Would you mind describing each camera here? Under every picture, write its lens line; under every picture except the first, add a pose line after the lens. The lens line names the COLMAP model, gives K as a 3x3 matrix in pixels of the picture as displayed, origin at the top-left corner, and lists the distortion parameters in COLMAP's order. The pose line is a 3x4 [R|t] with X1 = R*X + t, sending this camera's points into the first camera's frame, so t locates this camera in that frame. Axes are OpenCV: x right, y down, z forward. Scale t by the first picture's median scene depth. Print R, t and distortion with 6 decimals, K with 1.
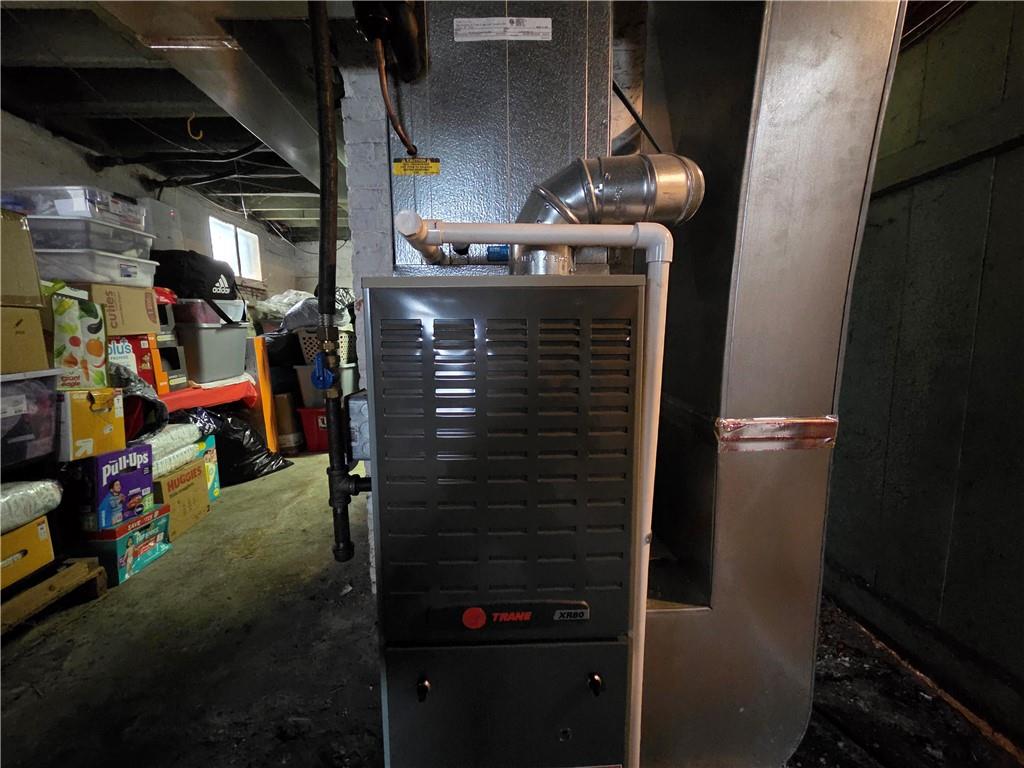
lens RADIAL K [[414.3, 0, 510.2], [0, 414.3, 389.1], [0, 0, 1]] dist [0.001144, -0.000113]
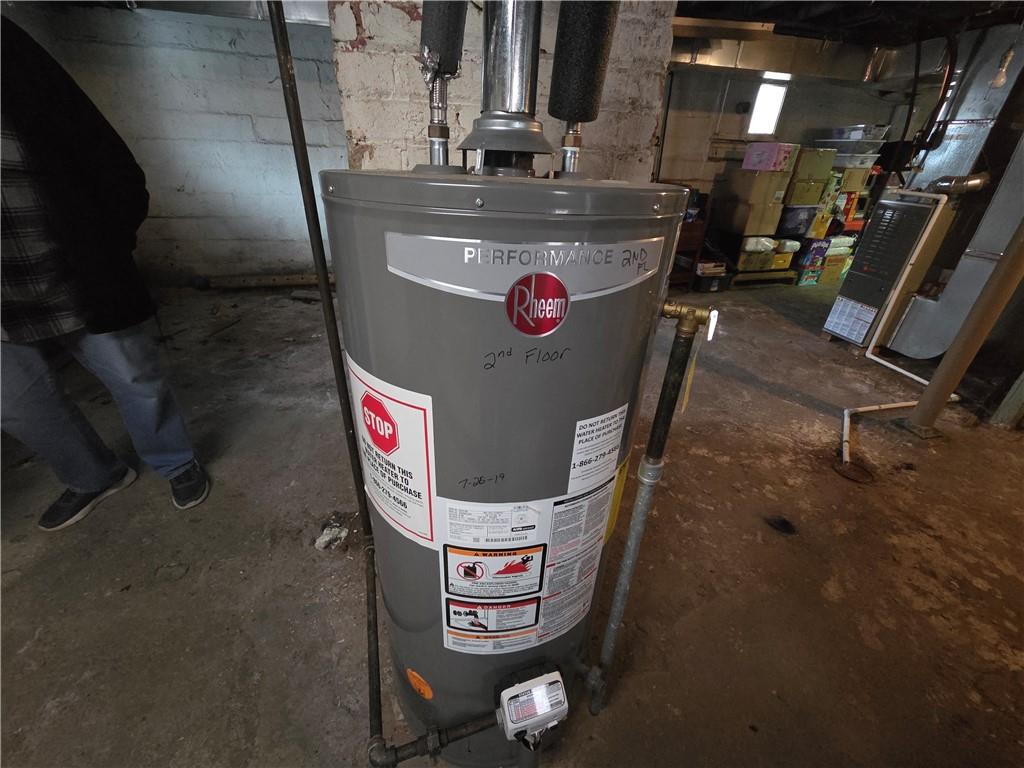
lens RADIAL K [[414.3, 0, 509.5], [0, 414.3, 380.2], [0, 0, 1]] dist [0.001144, -0.000113]
pose [[0.180584, 0.492084, -0.851612, 1.364481], [-0.169013, 0.868493, 0.465999, 0.028036], [0.968929, 0.059782, 0.240004, -1.474713]]
